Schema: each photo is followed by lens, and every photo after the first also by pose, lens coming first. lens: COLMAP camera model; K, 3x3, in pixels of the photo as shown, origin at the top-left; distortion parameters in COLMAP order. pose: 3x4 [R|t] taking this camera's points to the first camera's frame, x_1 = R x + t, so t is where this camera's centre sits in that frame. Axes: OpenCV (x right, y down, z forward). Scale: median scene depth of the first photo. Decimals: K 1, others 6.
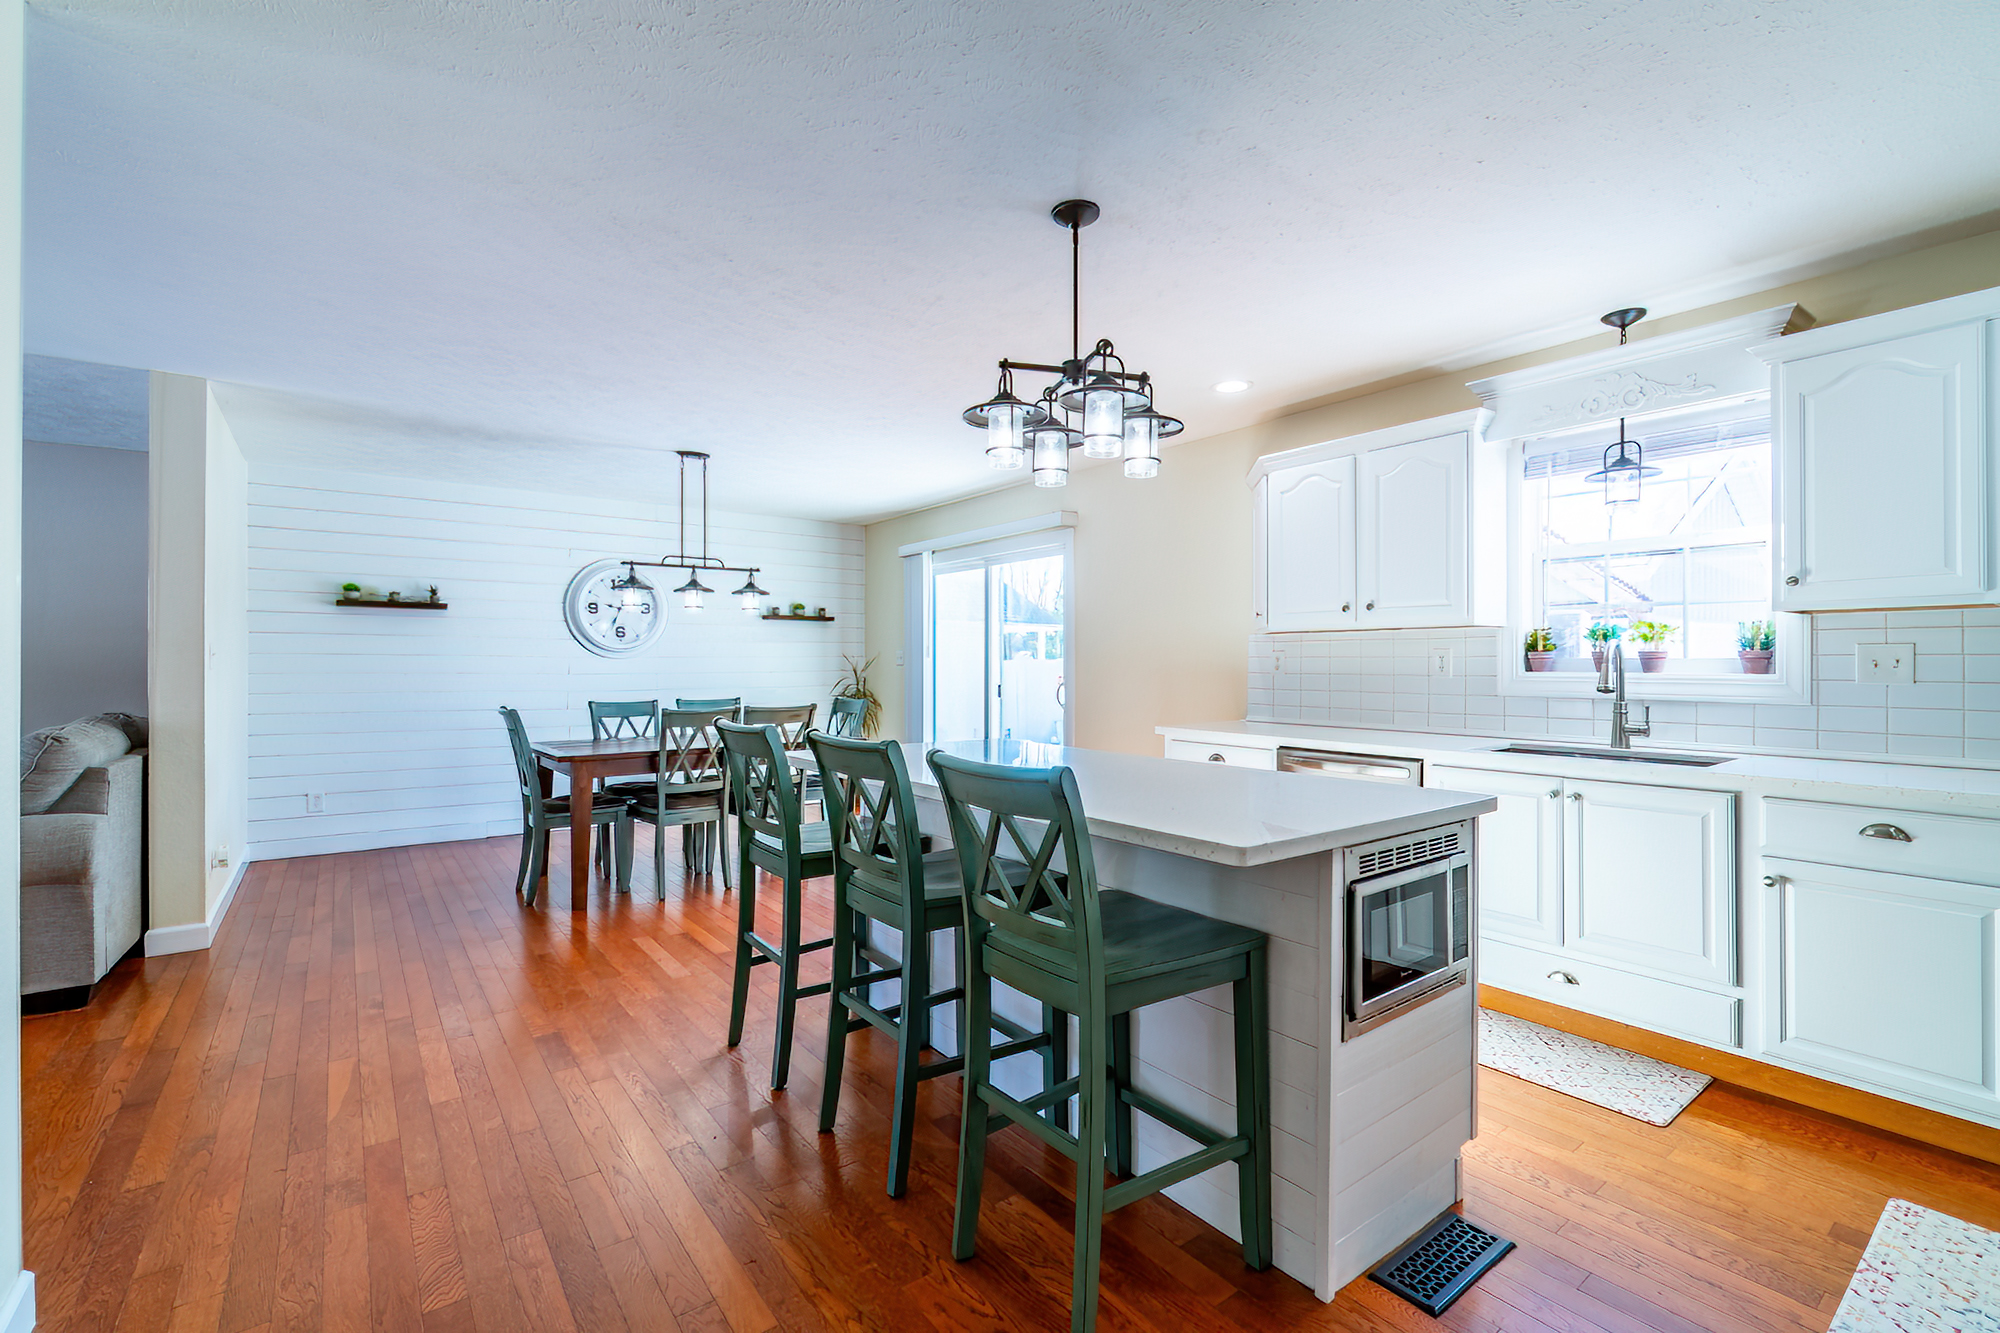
lens RADIAL K [[869.4, 0, 983.0], [0, 869.4, 663.8], [0, 0, 1]] dist [-0.005299, 0.001501]
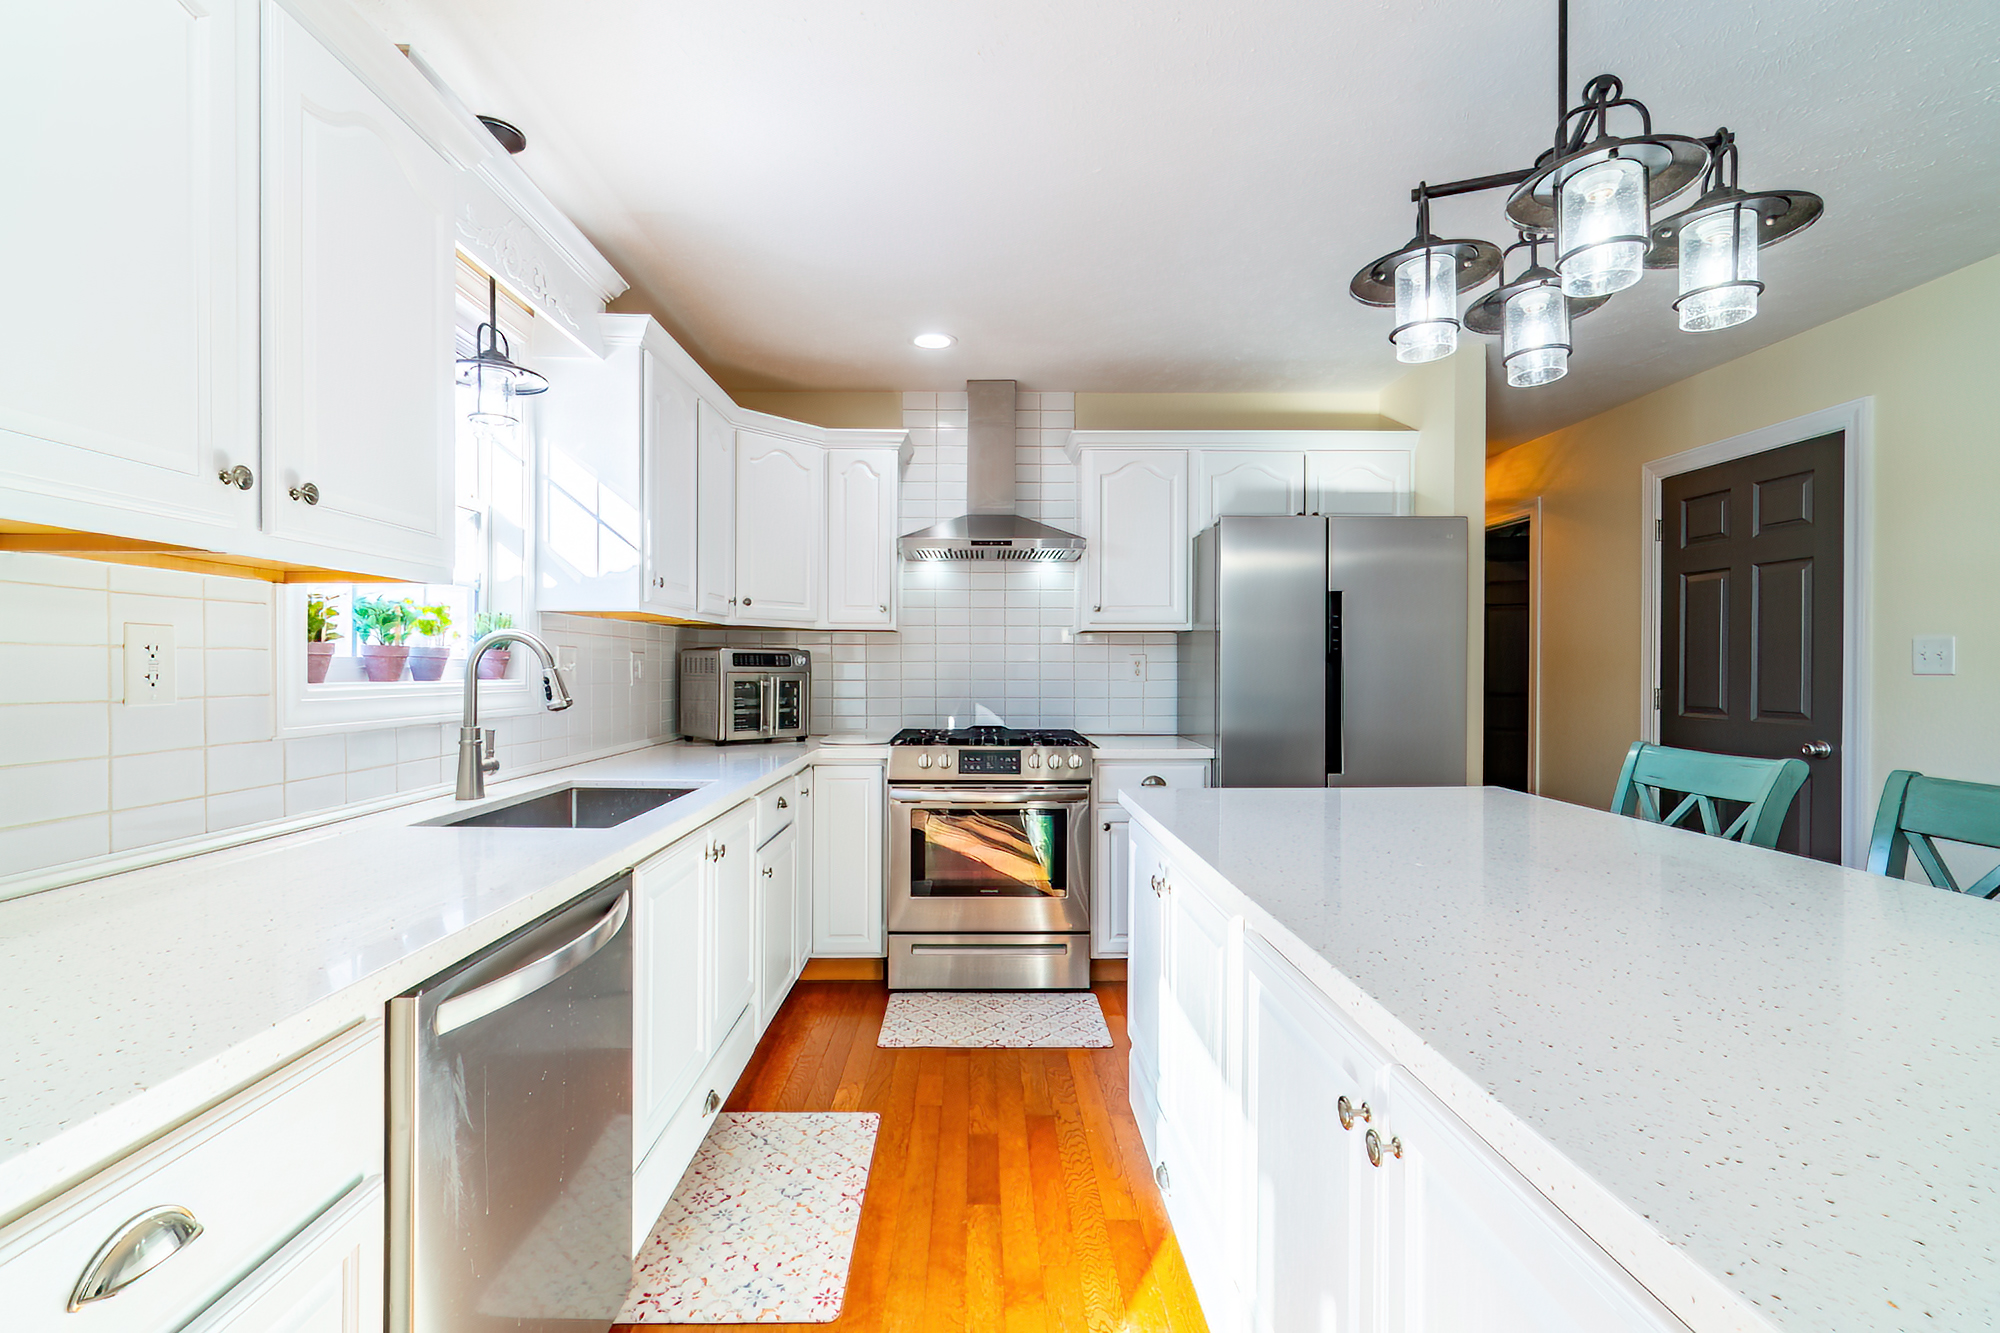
lens RADIAL K [[869.4, 0, 992.1], [0, 869.4, 670.0], [0, 0, 1]] dist [-0.005299, 0.001501]
pose [[-0.814647, -0.002406, 0.579952, 0.054702], [-0.000345, 0.999993, 0.003663, -0.000380], [-0.579957, 0.002784, -0.814642, 1.323826]]
